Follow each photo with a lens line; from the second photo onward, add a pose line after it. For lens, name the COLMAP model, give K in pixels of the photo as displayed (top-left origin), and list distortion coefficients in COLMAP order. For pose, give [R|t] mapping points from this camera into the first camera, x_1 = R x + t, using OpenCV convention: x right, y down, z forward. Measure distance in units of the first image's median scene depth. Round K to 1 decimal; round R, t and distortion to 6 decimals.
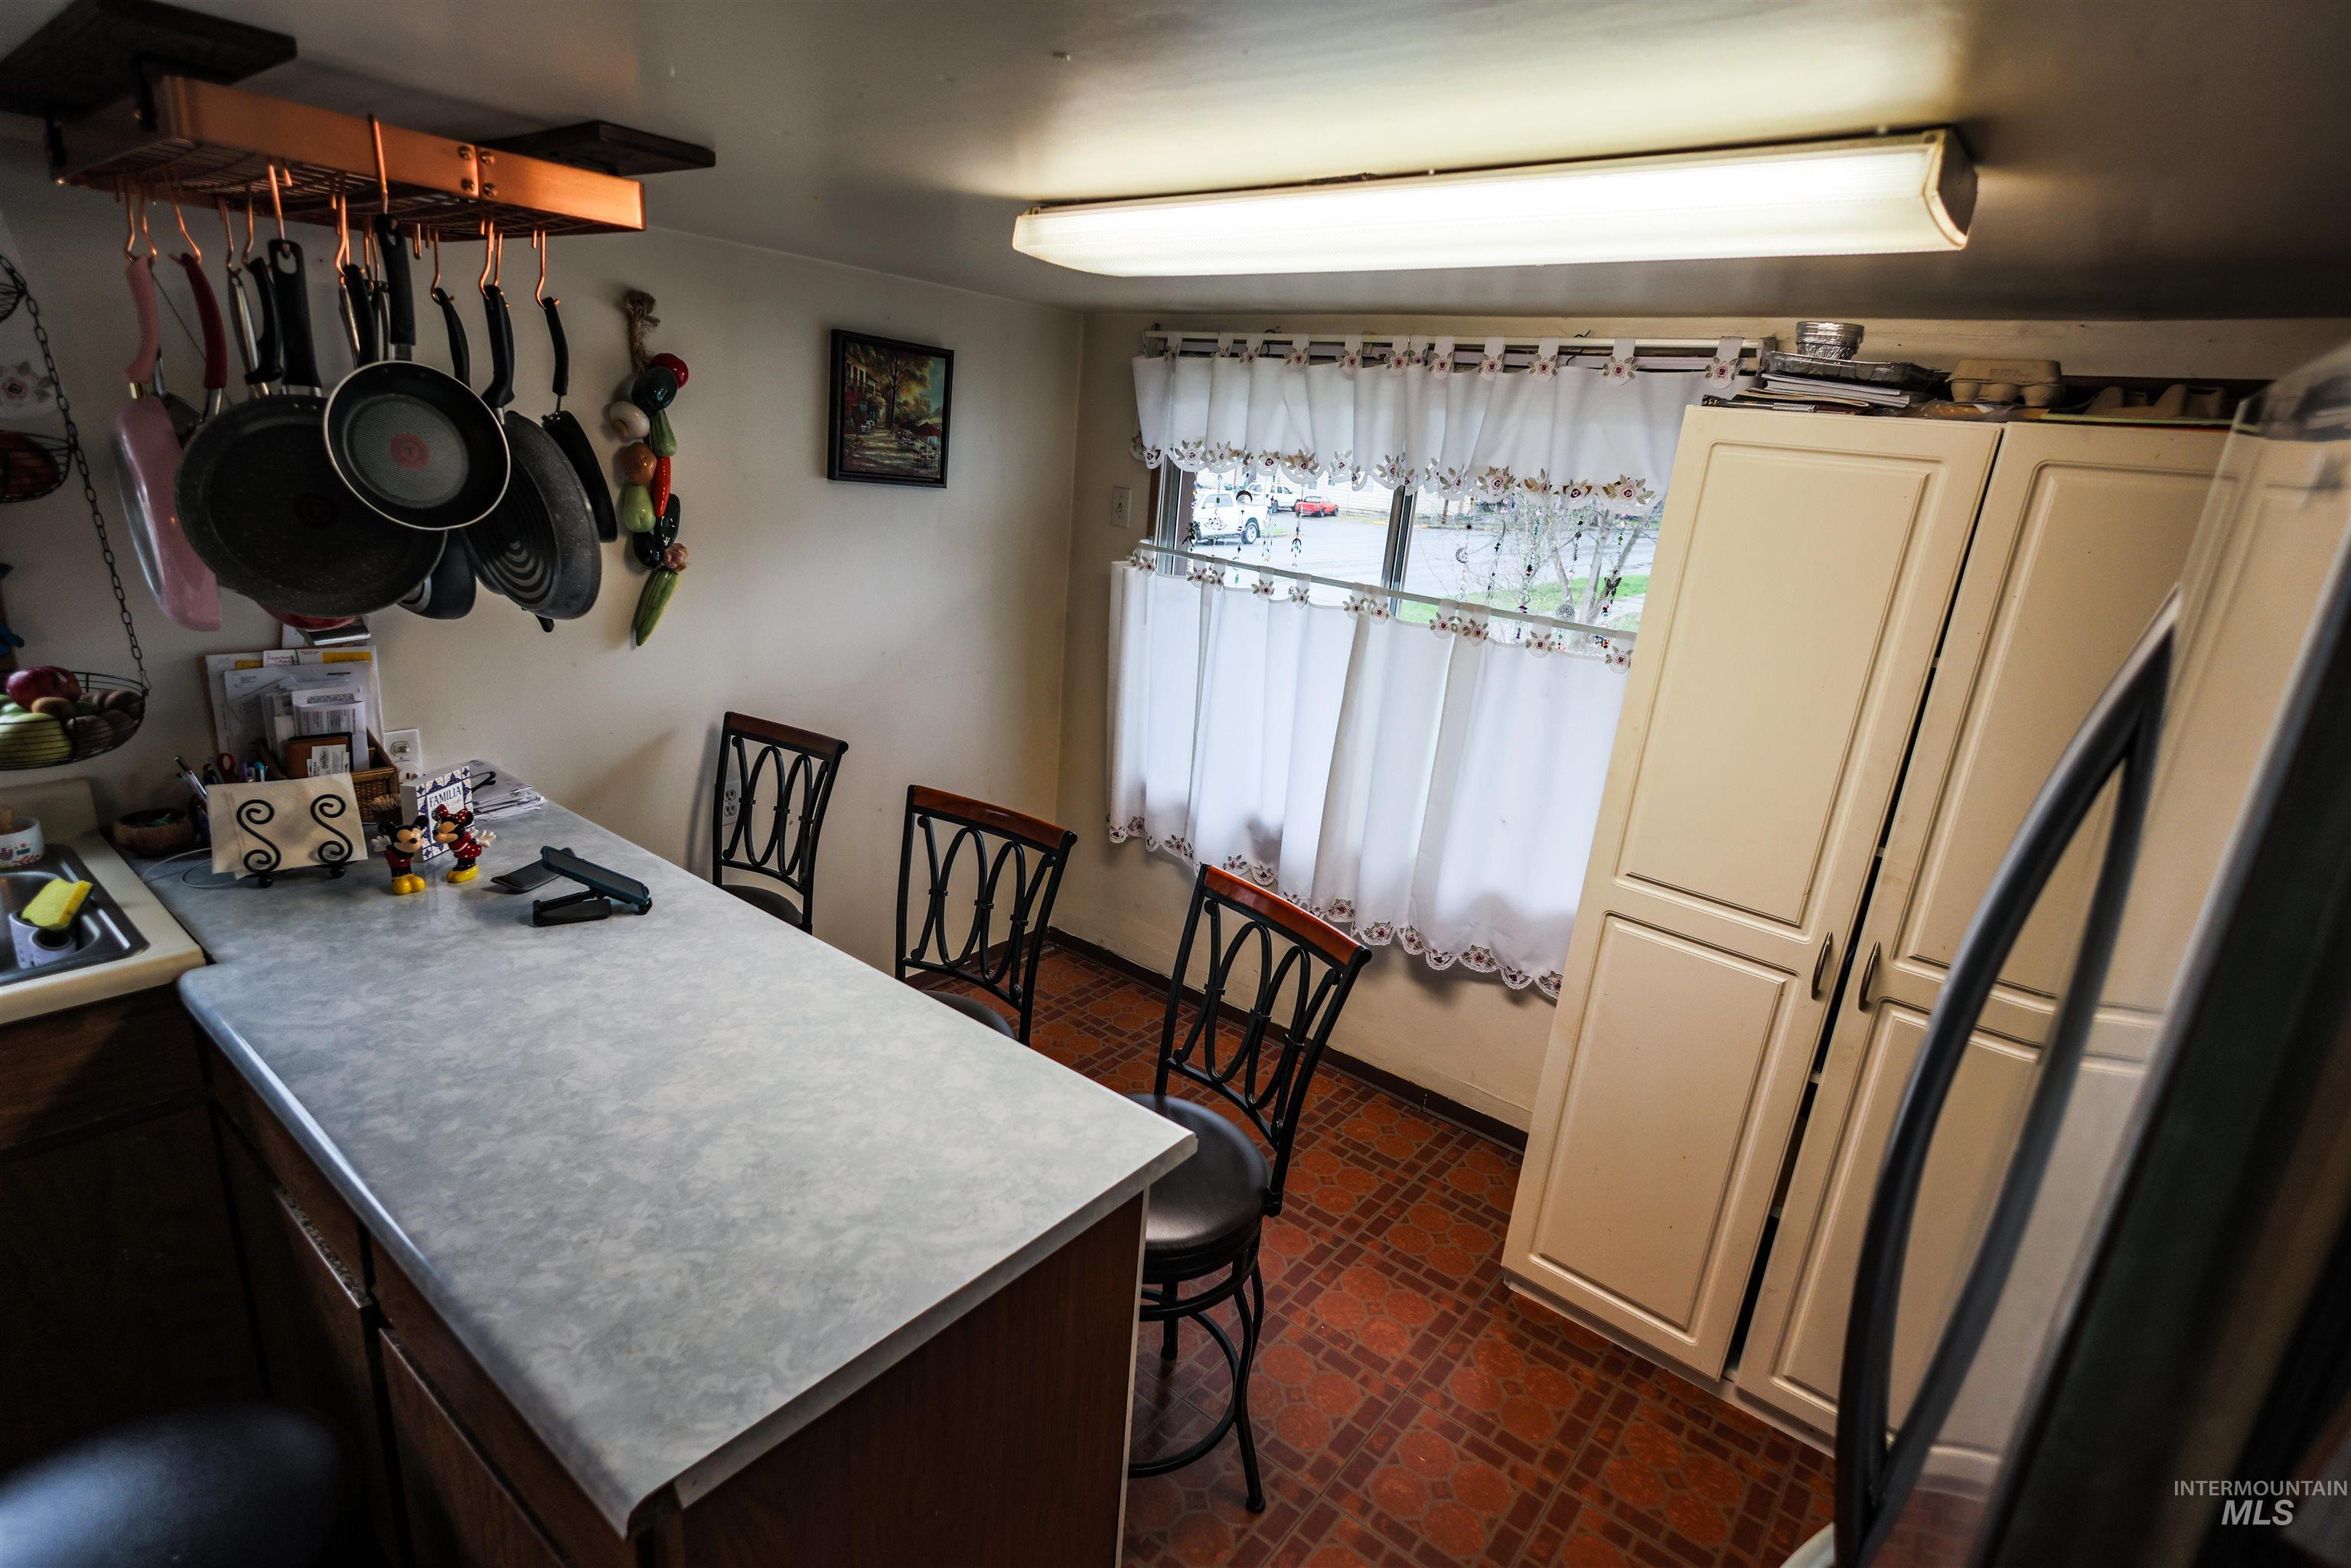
lens RADIAL K [[1145.5, 0, 1178.3], [0, 1145.5, 787.1], [0, 0, 1]] dist [-0.004065, 0.001539]
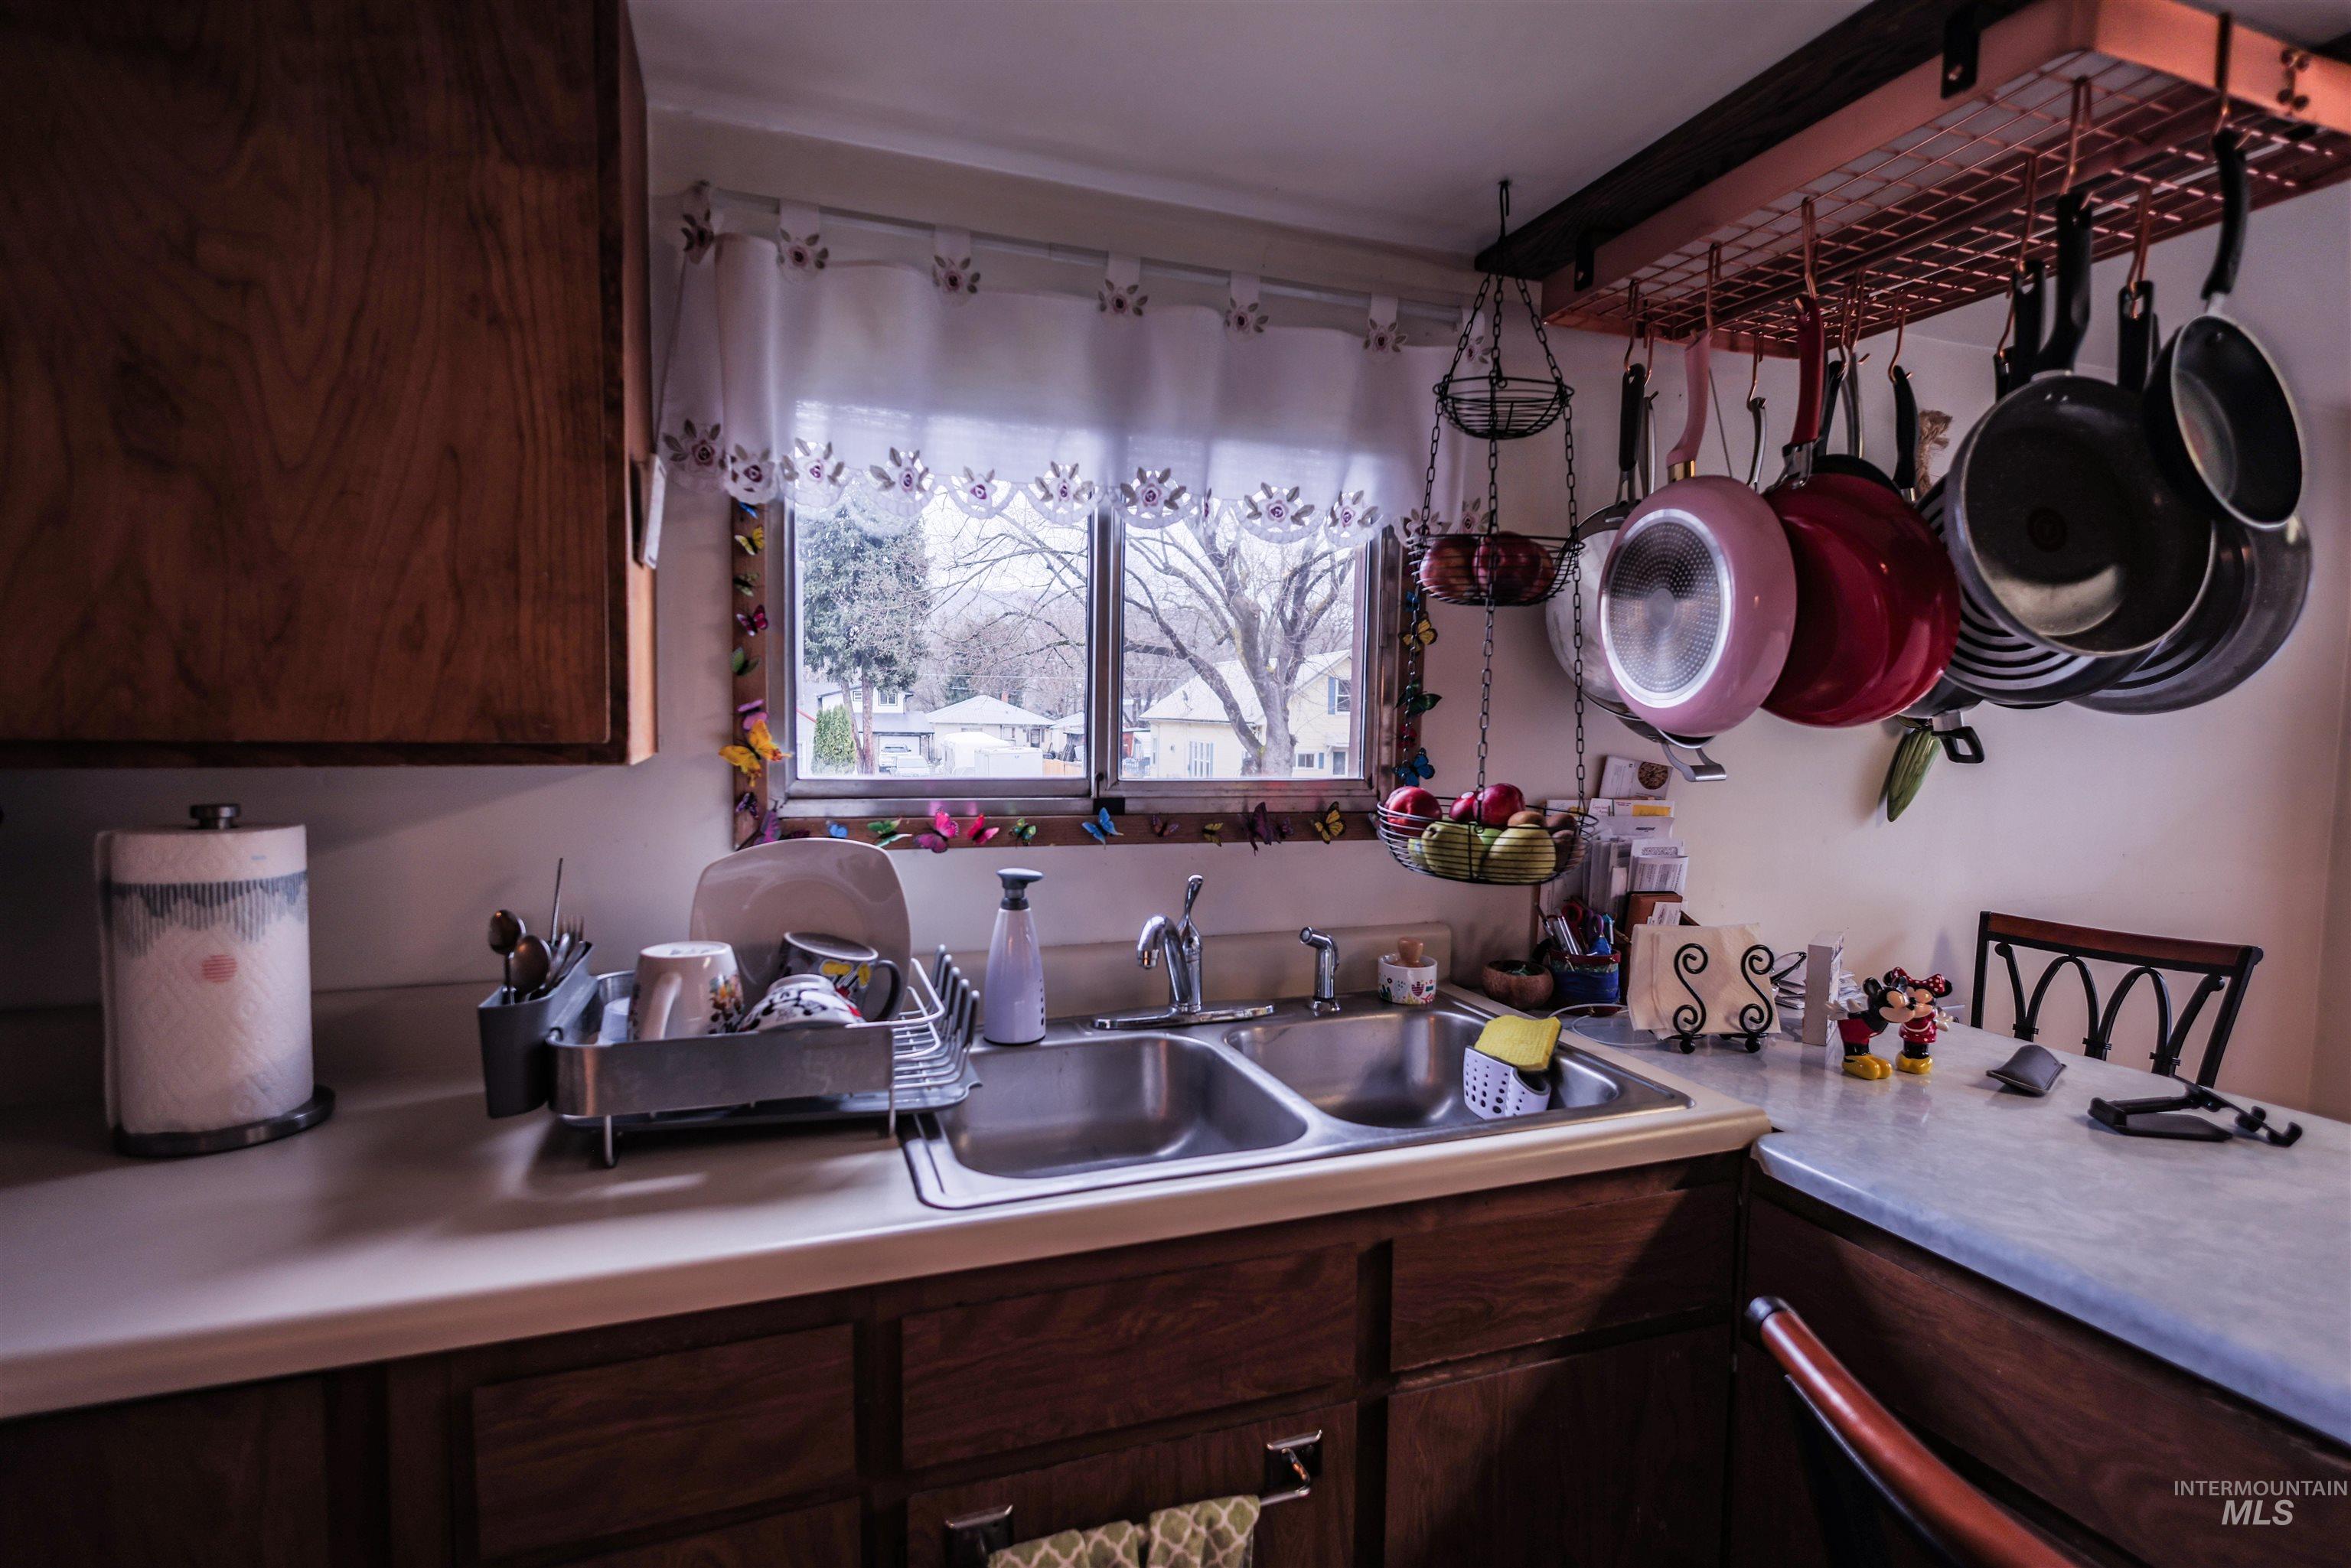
lens RADIAL K [[1145.5, 0, 1178.3], [0, 1145.5, 787.1], [0, 0, 1]] dist [-0.004065, 0.001539]
pose [[0.854771, -0.031682, -0.518037, -0.476211], [-0.101590, 0.968613, -0.226864, 0.088668], [0.508965, 0.246545, 0.824724, 0.059032]]
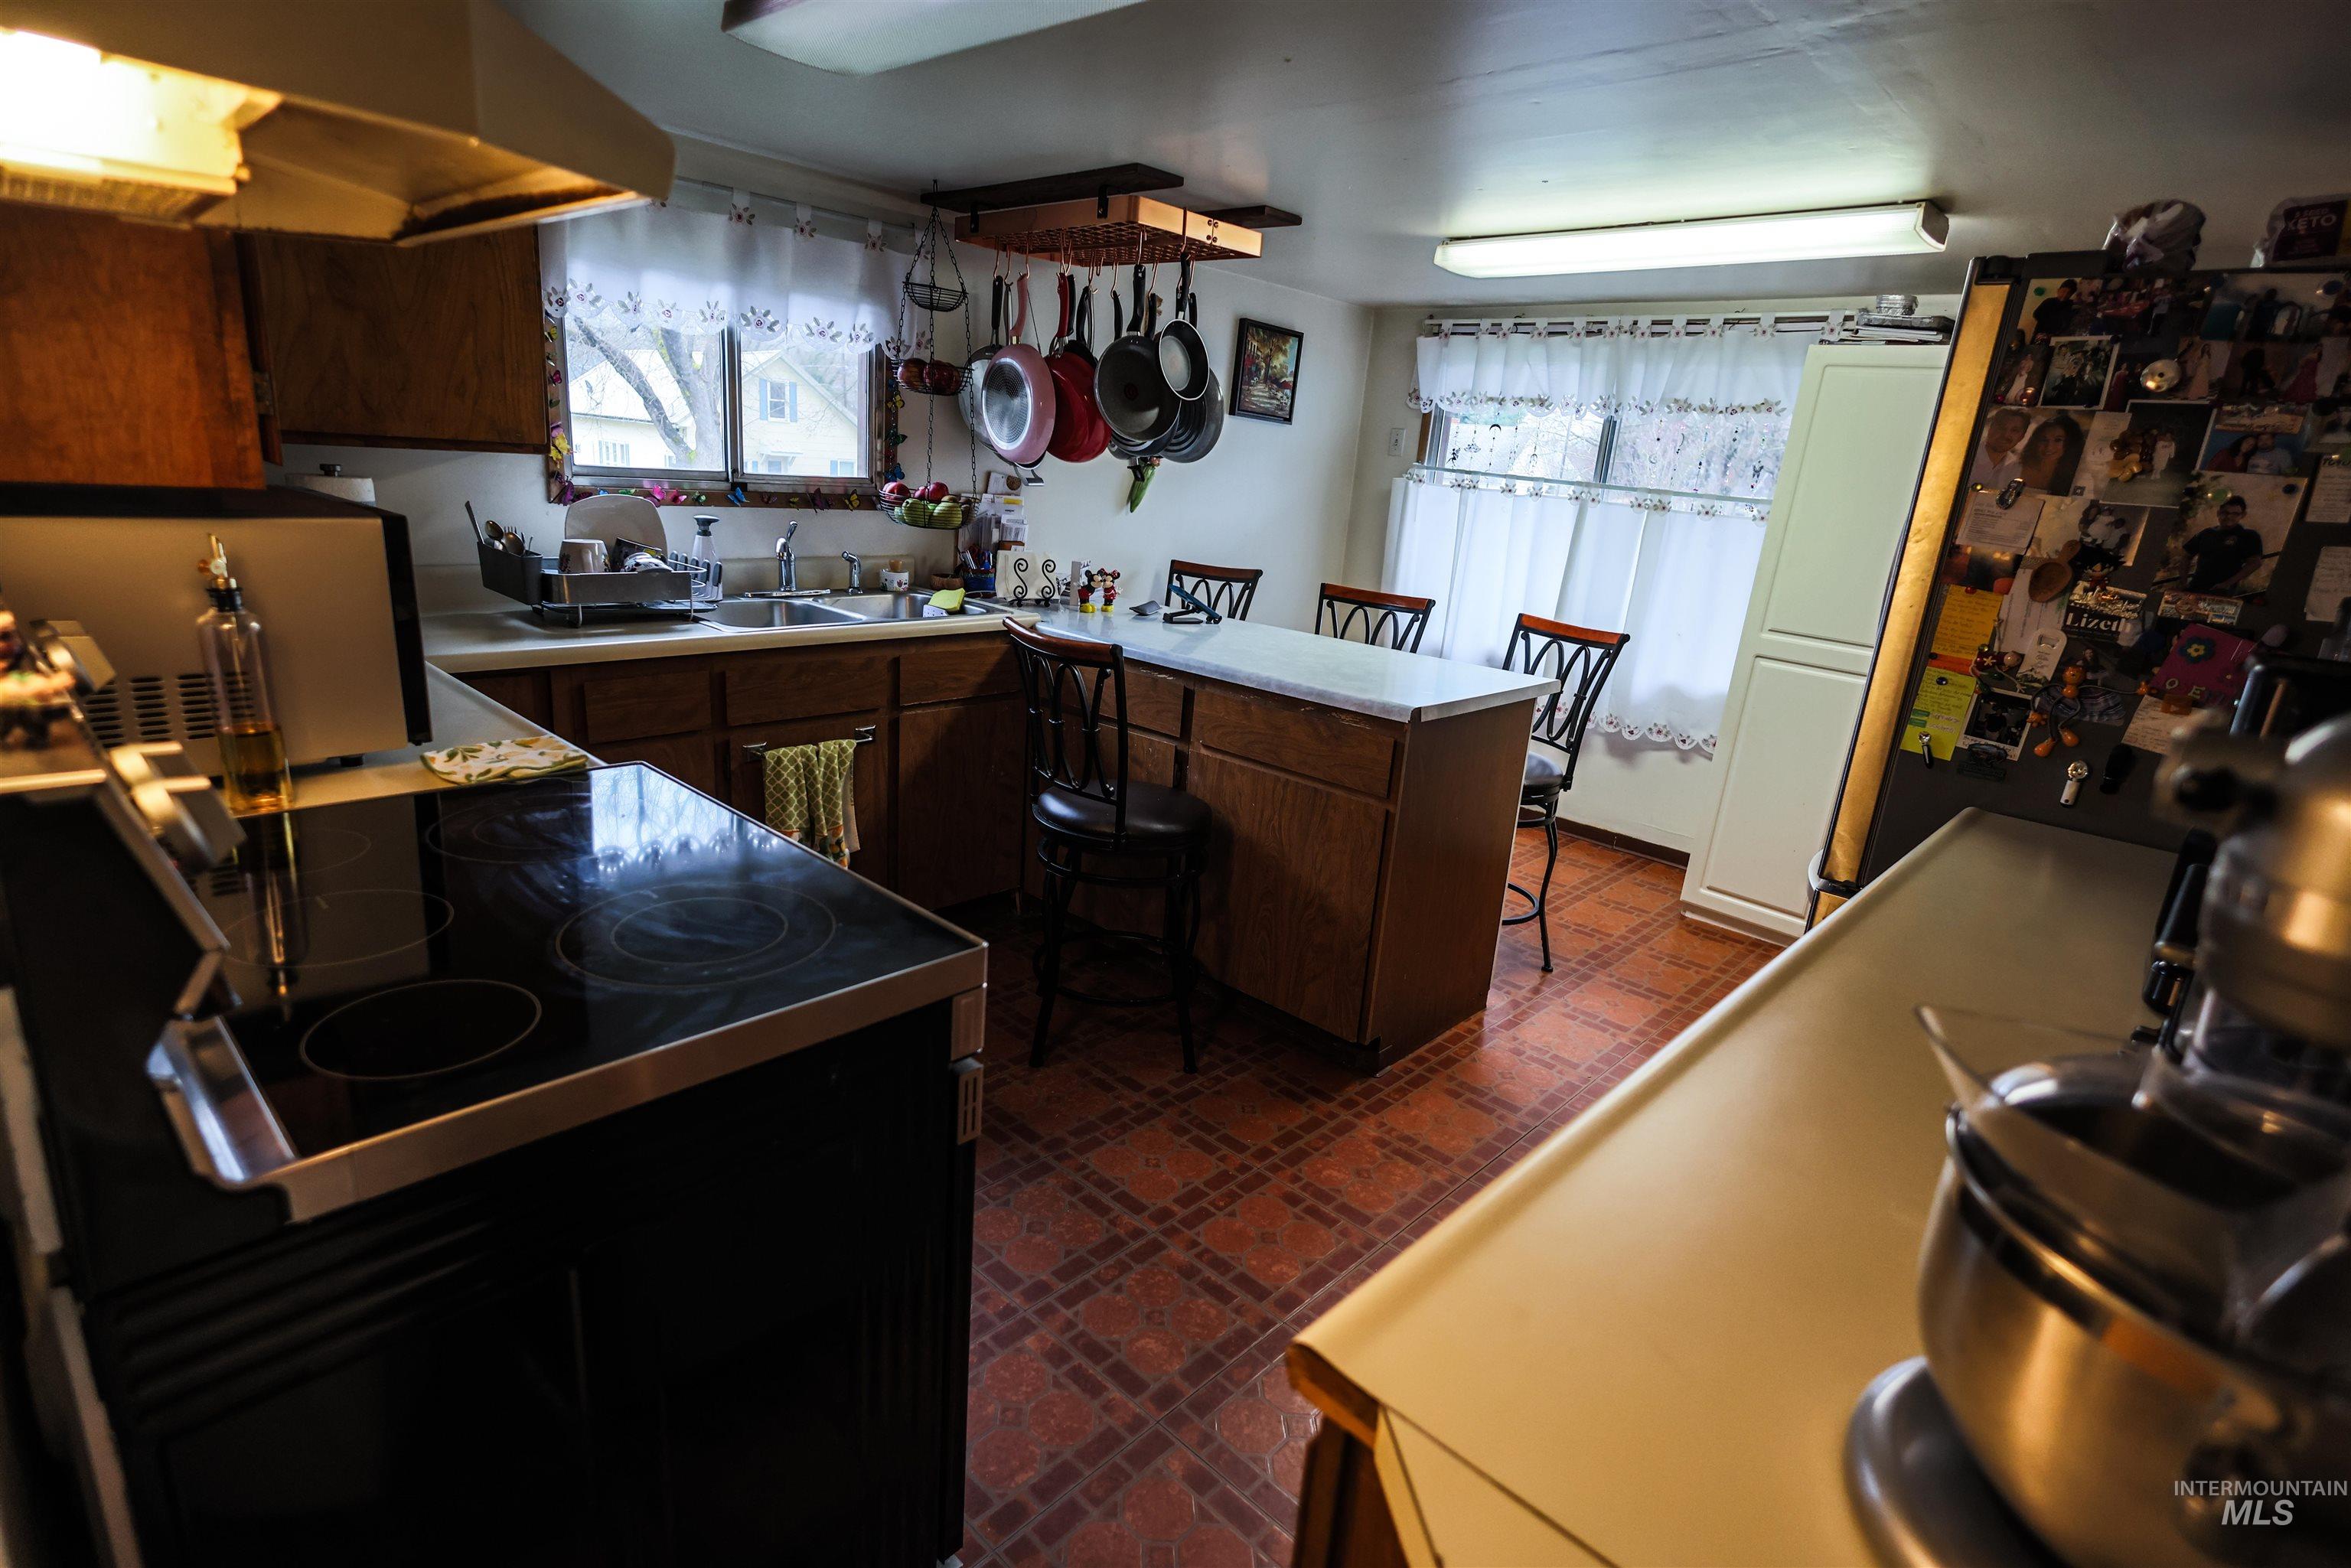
lens RADIAL K [[1158.6, 0, 1163.6], [0, 1158.6, 784.9], [0, 0, 1]] dist [0.002888, 0.001153]
pose [[0.996393, 0.017119, -0.083113, -0.279970], [-0.018890, 0.999610, -0.020559, 0.291003], [0.082729, 0.022054, 0.996328, -0.613922]]
